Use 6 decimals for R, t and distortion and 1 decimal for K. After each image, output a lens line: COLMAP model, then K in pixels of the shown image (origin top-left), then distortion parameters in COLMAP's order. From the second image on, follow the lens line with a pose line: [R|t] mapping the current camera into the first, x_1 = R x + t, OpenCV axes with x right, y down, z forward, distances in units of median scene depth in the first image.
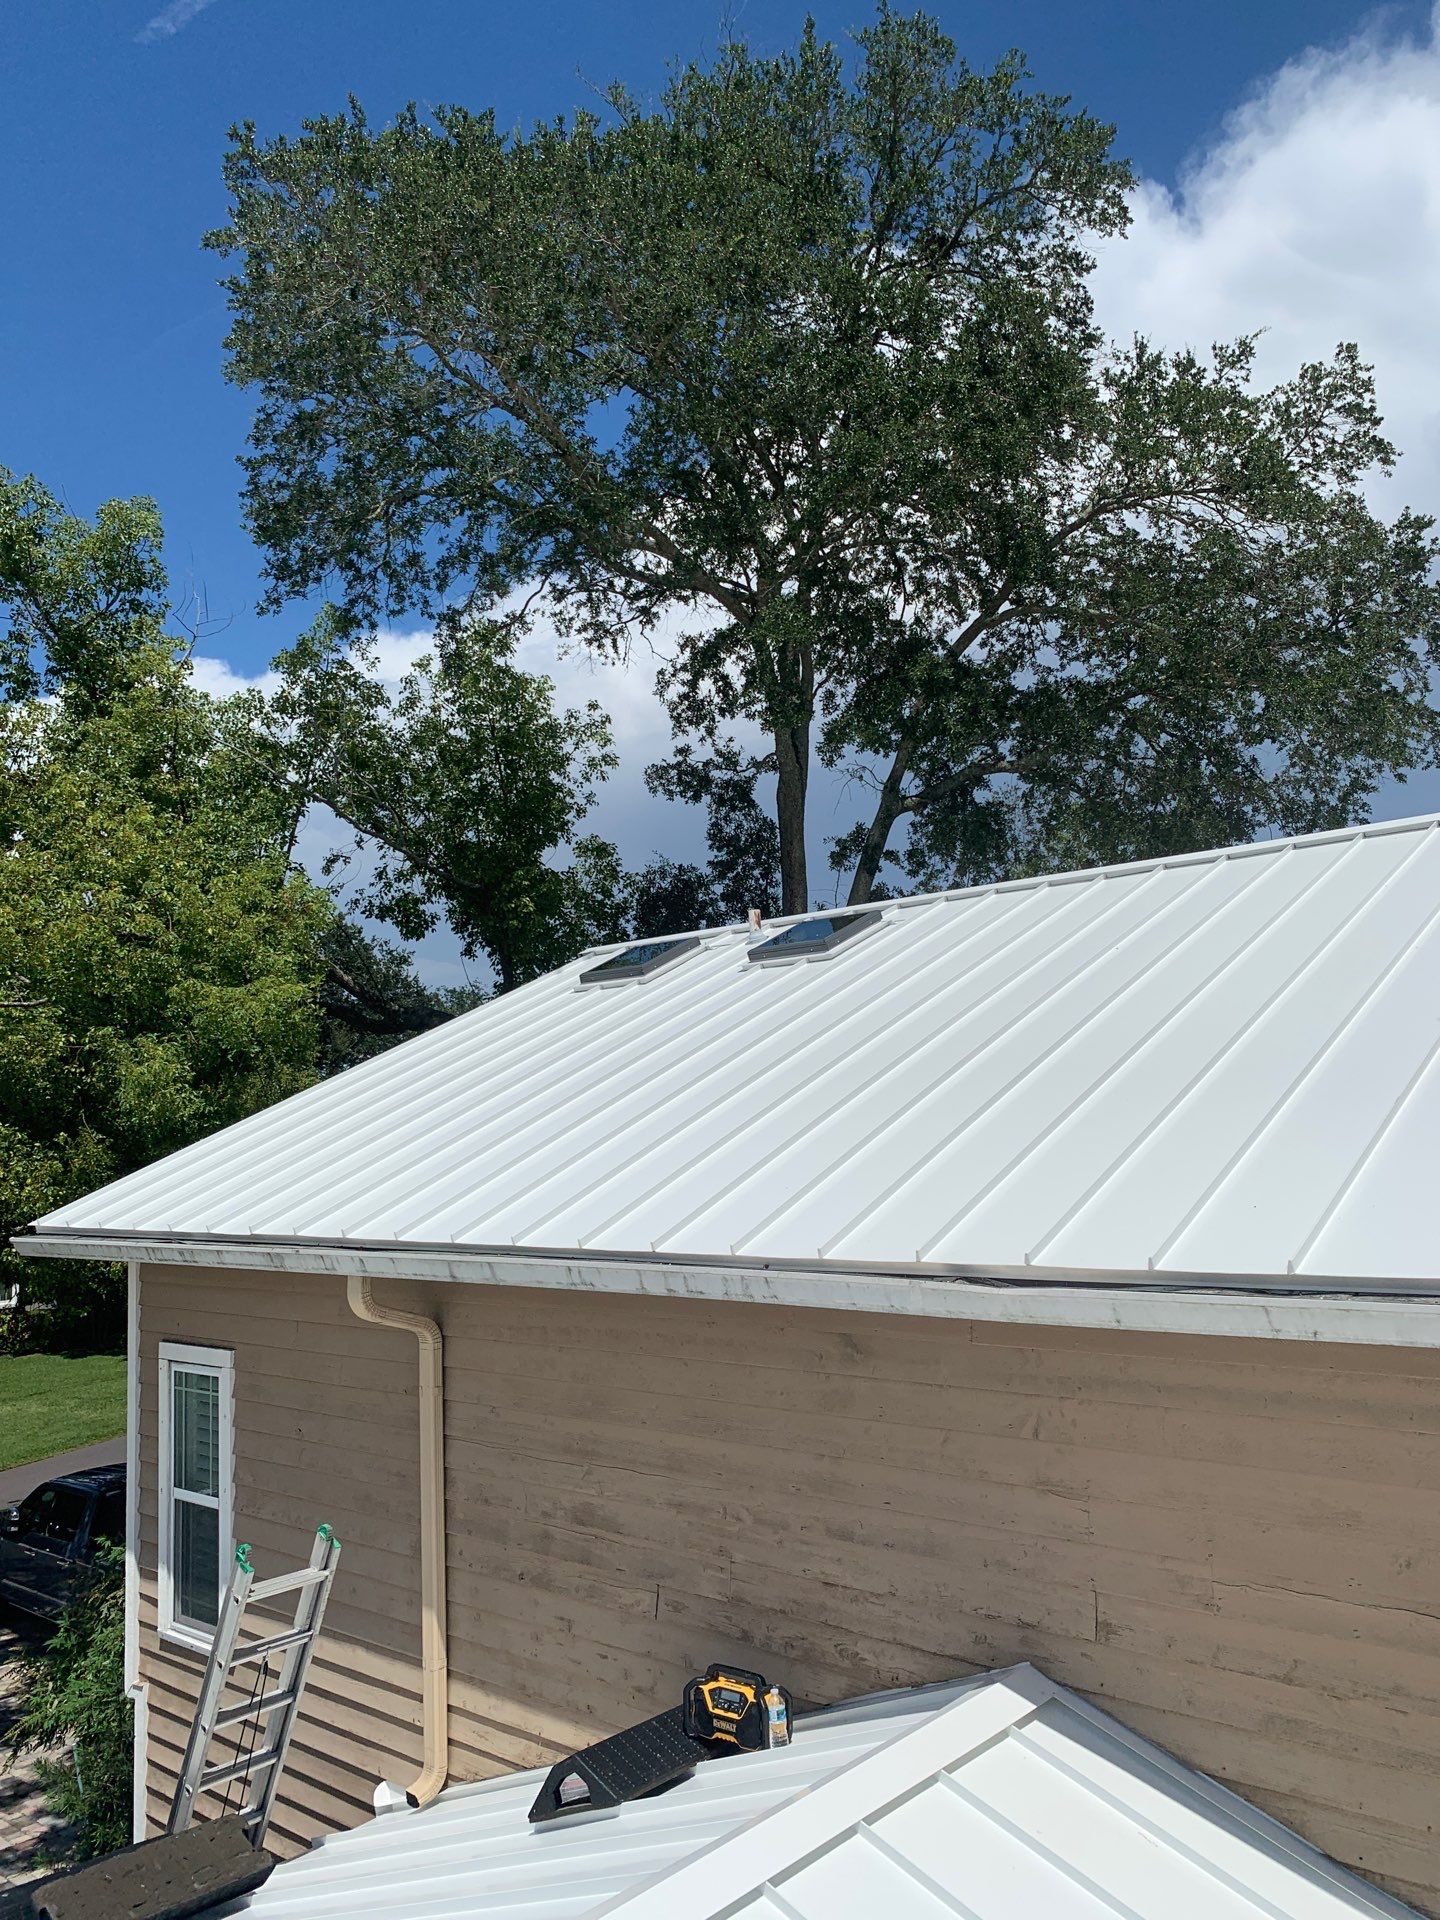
lens RADIAL K [[1475.6, 0, 716.0], [0, 1475.6, 944.9], [0, 0, 1]] dist [0.035529, -0.040104]
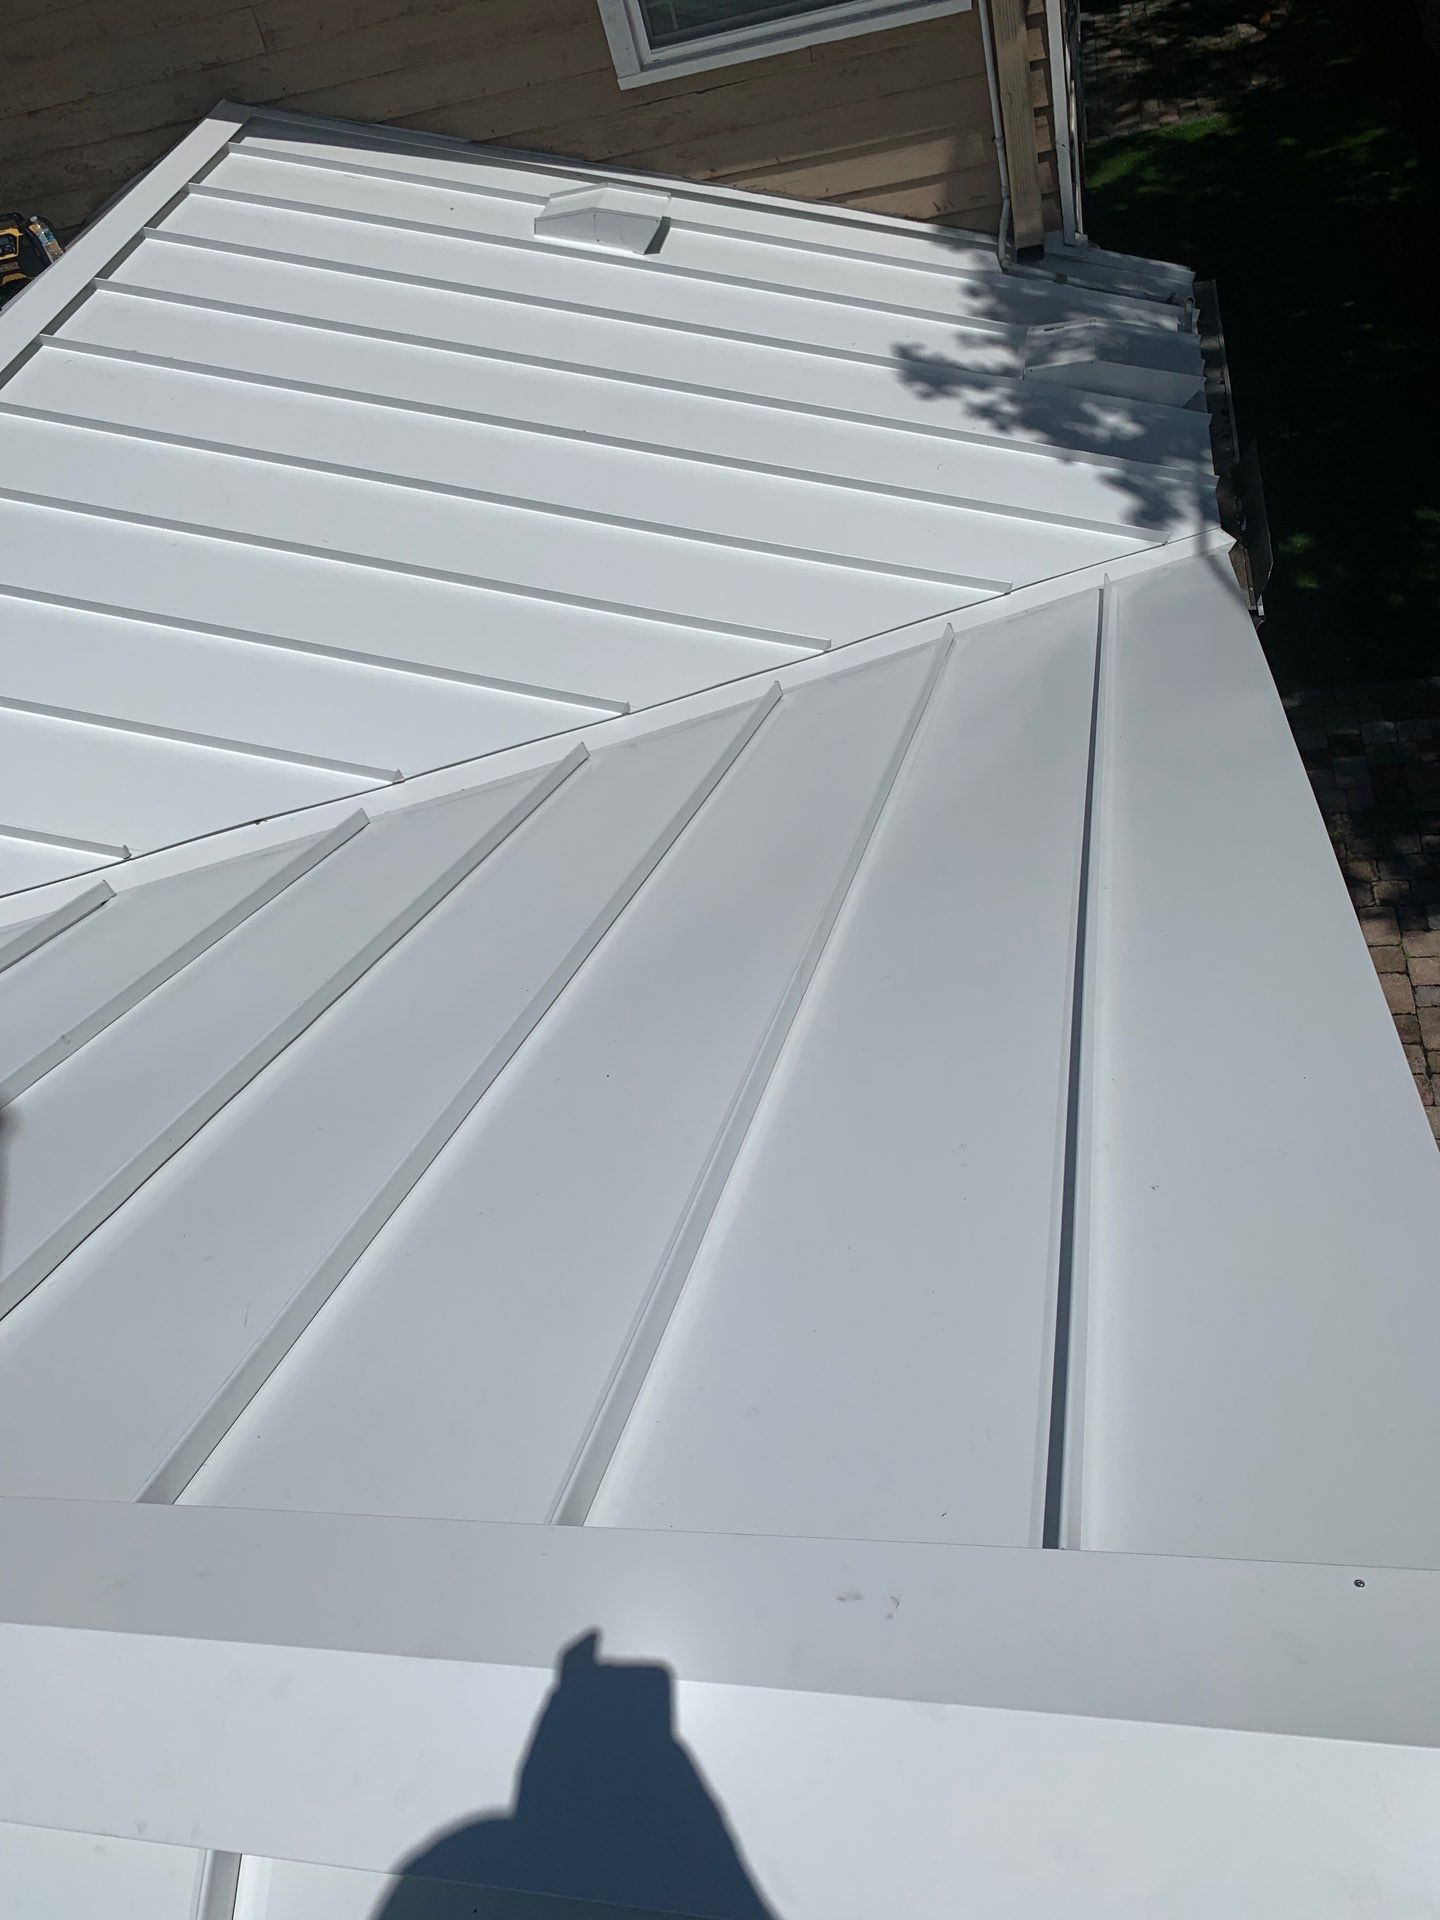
lens RADIAL K [[1475.6, 0, 718.3], [0, 1475.6, 968.2], [0, 0, 1]] dist [0.035529, -0.040104]
pose [[0.828144, -0.500286, 0.252768, -0.050643], [0.139104, 0.620286, 0.771943, 0.024789], [-0.542980, -0.604119, 0.583278, -0.149624]]
